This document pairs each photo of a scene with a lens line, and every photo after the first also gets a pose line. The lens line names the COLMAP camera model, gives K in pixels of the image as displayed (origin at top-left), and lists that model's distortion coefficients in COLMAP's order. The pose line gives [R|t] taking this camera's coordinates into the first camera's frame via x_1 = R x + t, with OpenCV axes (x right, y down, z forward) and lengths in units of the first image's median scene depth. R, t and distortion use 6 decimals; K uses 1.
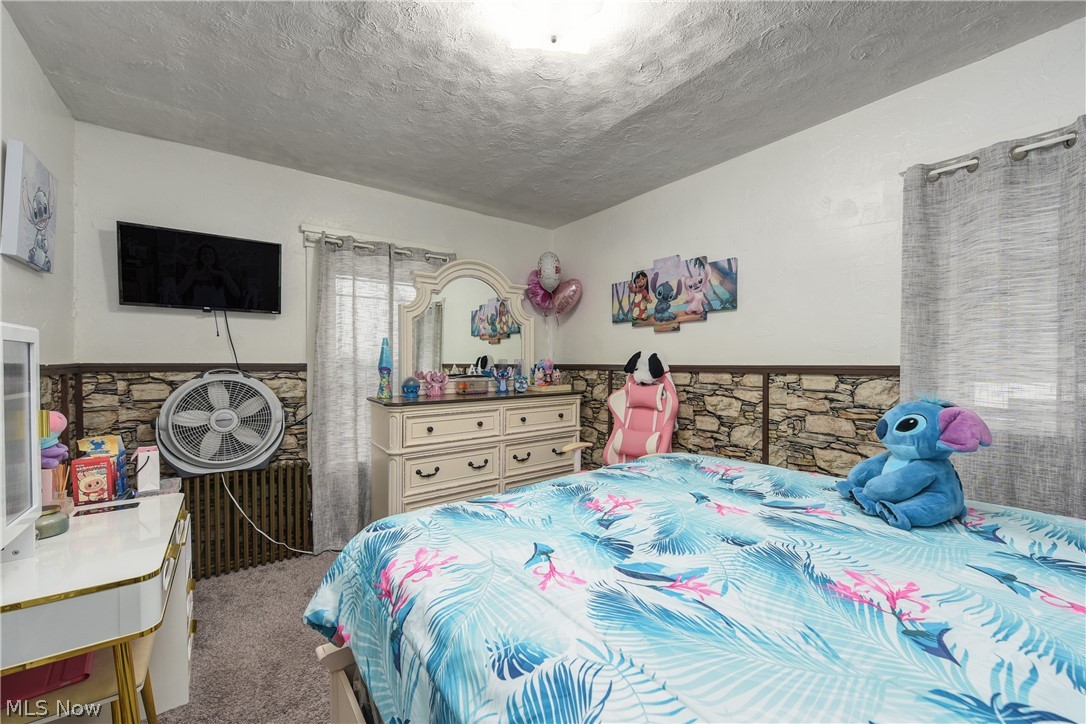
lens RADIAL K [[432.1, 0, 542.5], [0, 432.1, 367.6], [0, 0, 1]] dist [-0.002293, -0.000669]
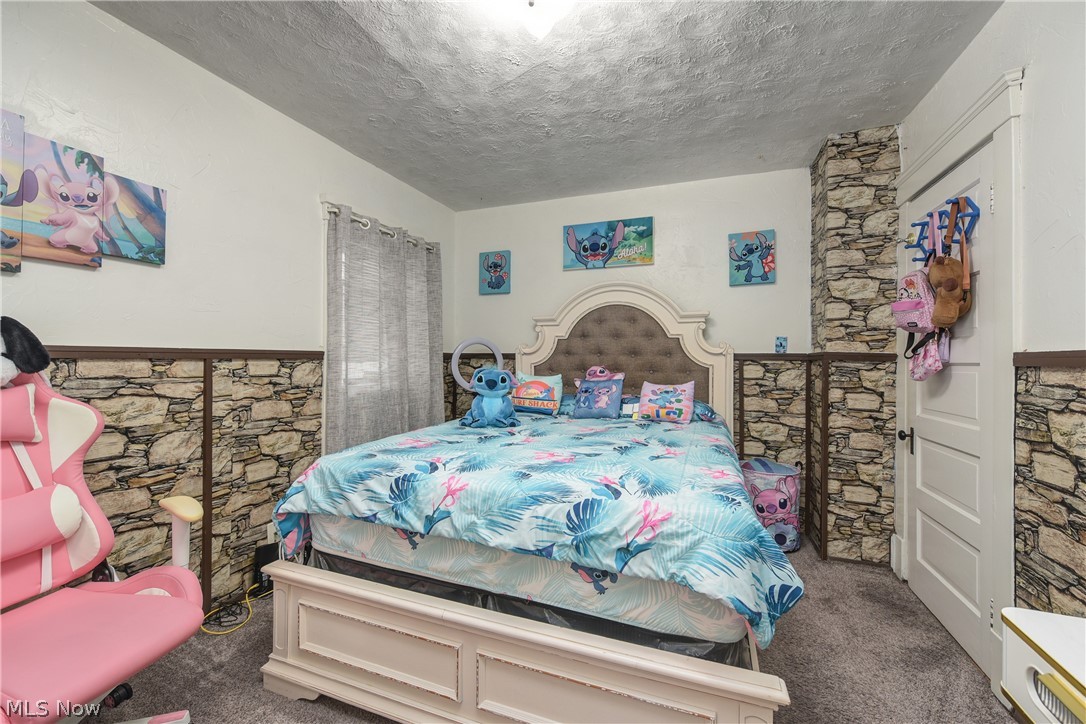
lens RADIAL K [[432.1, 0, 544.2], [0, 432.1, 357.2], [0, 0, 1]] dist [-0.002293, -0.000669]
pose [[-0.535275, -0.003585, 0.844670, -0.472098], [-0.002024, 0.999994, 0.002962, 0.006403], [-0.844675, -0.000124, -0.535279, 0.893282]]
